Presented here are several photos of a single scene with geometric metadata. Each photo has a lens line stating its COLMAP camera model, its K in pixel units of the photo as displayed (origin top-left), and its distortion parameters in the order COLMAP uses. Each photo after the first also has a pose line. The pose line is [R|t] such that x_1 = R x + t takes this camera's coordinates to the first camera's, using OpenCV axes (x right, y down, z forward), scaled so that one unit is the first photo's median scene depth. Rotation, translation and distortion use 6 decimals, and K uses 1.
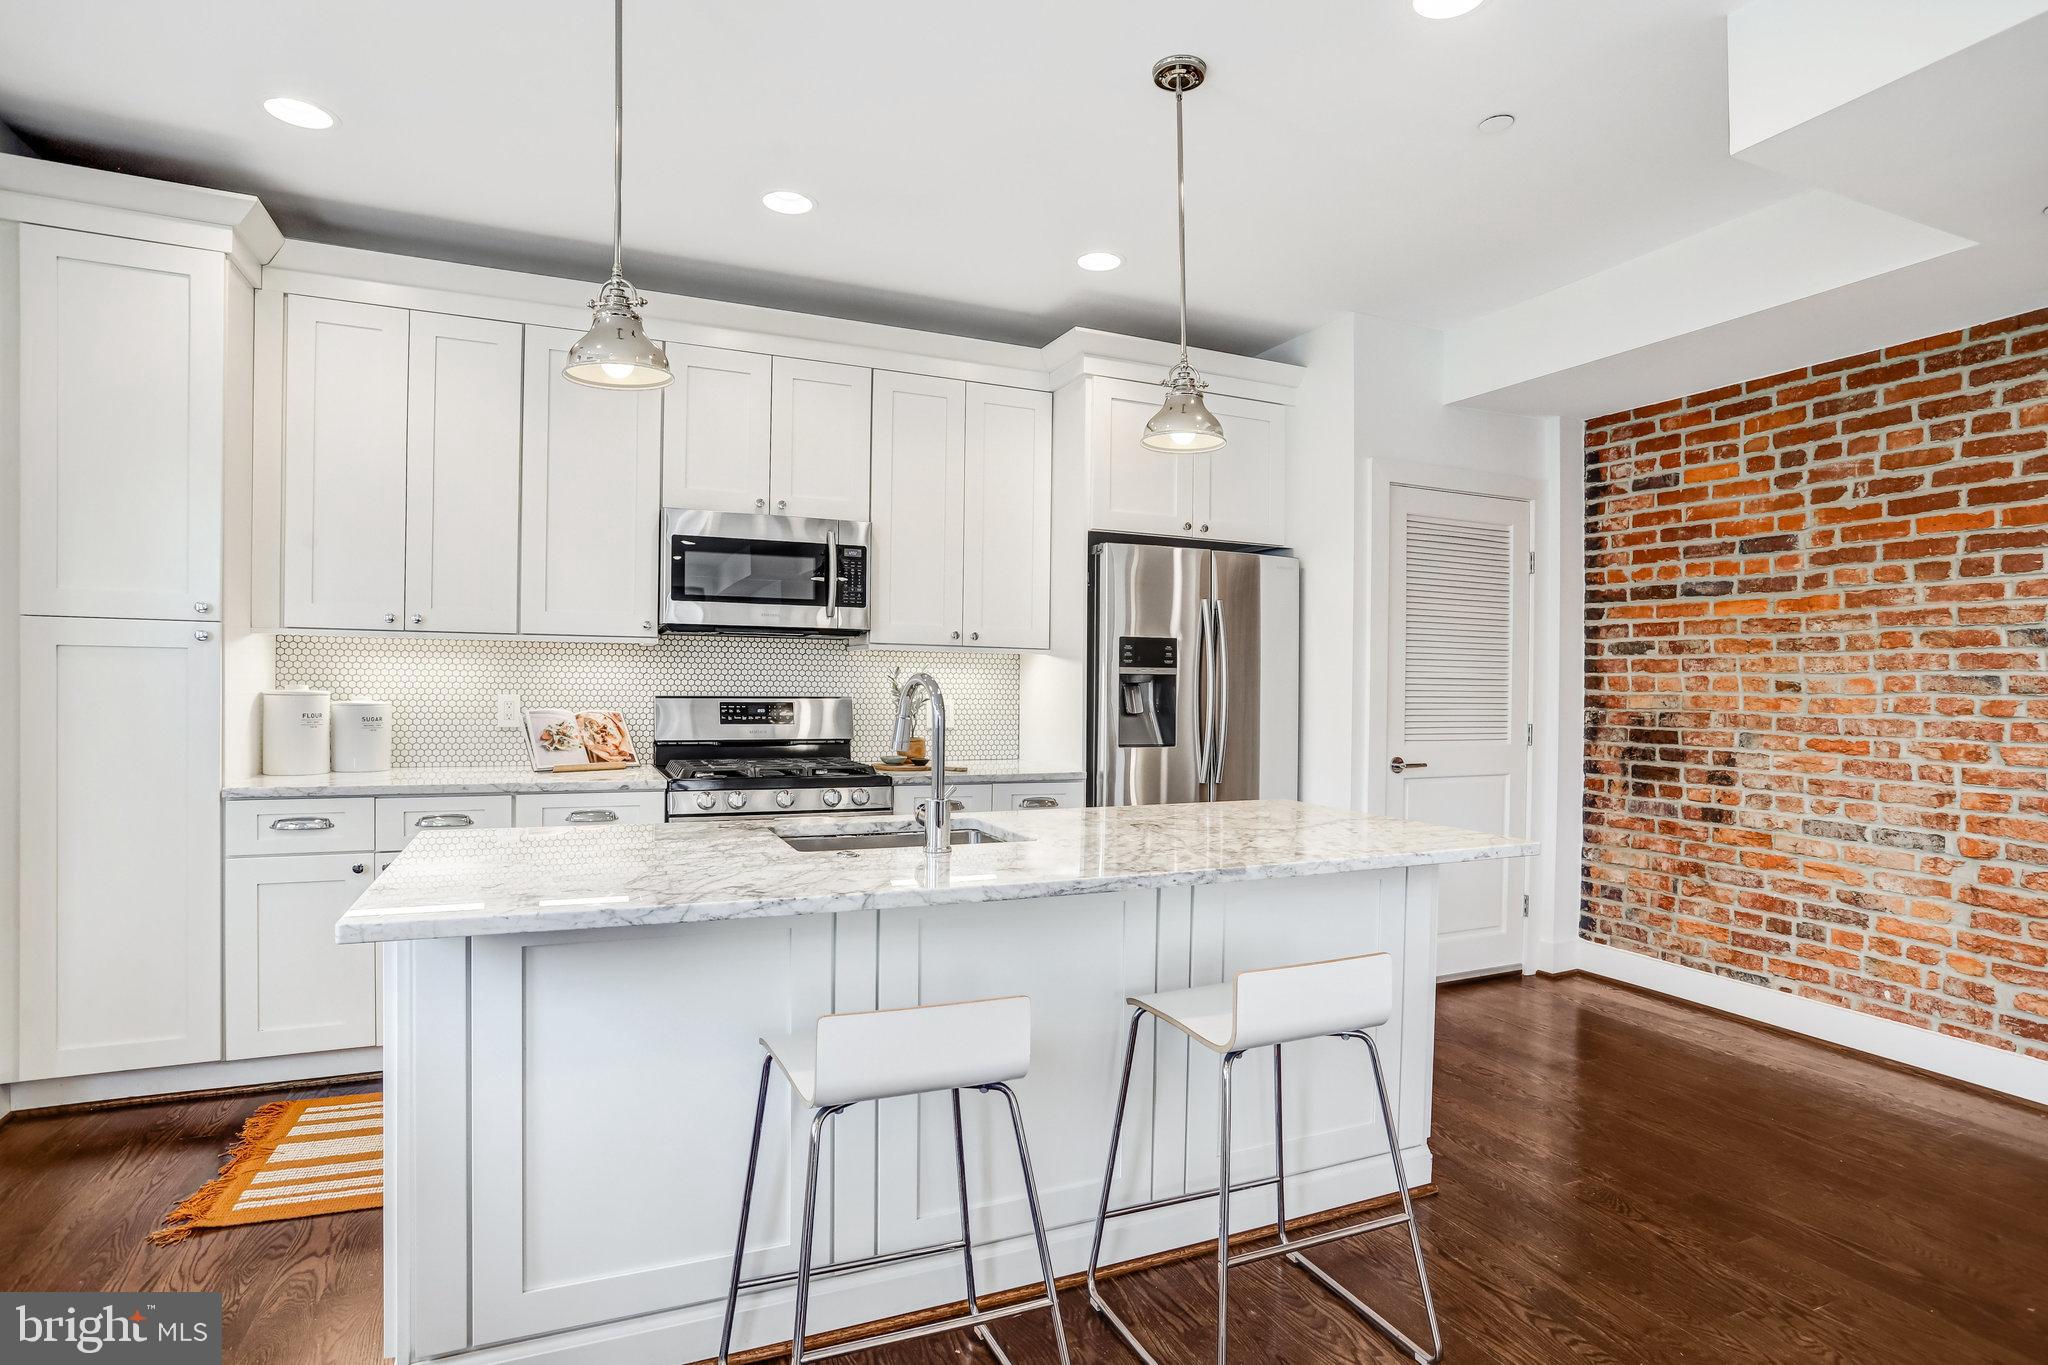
lens RADIAL K [[1057.8, 0, 1026.1], [0, 1057.8, 693.9], [0, 0, 1]] dist [-0.062545, 0.022237]
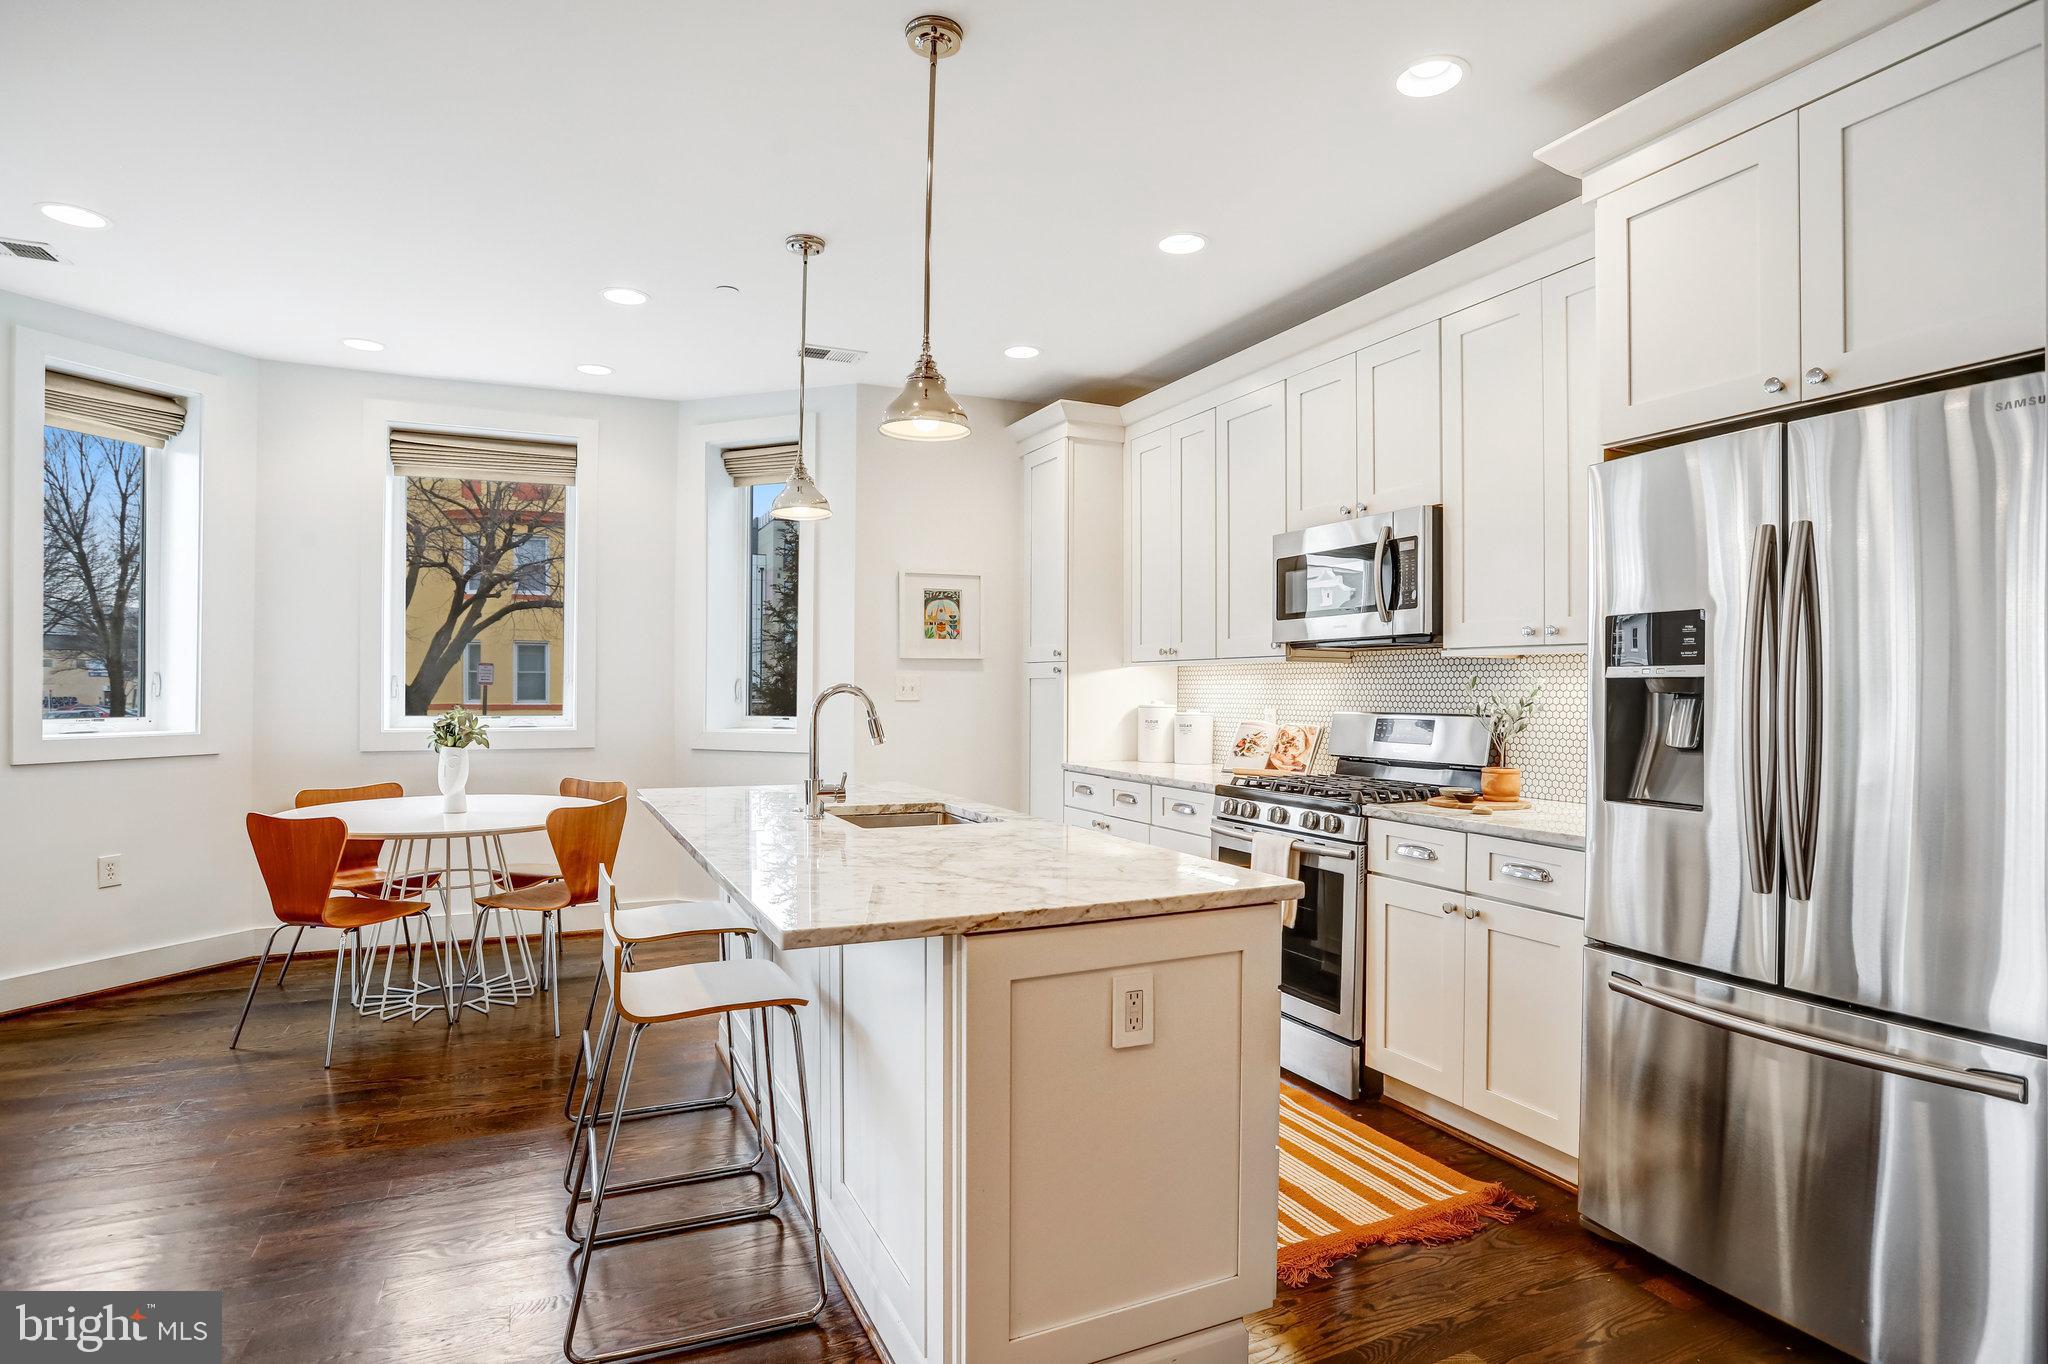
lens RADIAL K [[1057.8, 0, 1038.9], [0, 1057.8, 684.4], [0, 0, 1]] dist [-0.062545, 0.022237]
pose [[0.032874, -0.020577, -0.999248, 0.672488], [-0.016856, 0.999634, -0.021140, 0.002303], [0.999317, 0.017538, 0.032515, 0.668217]]
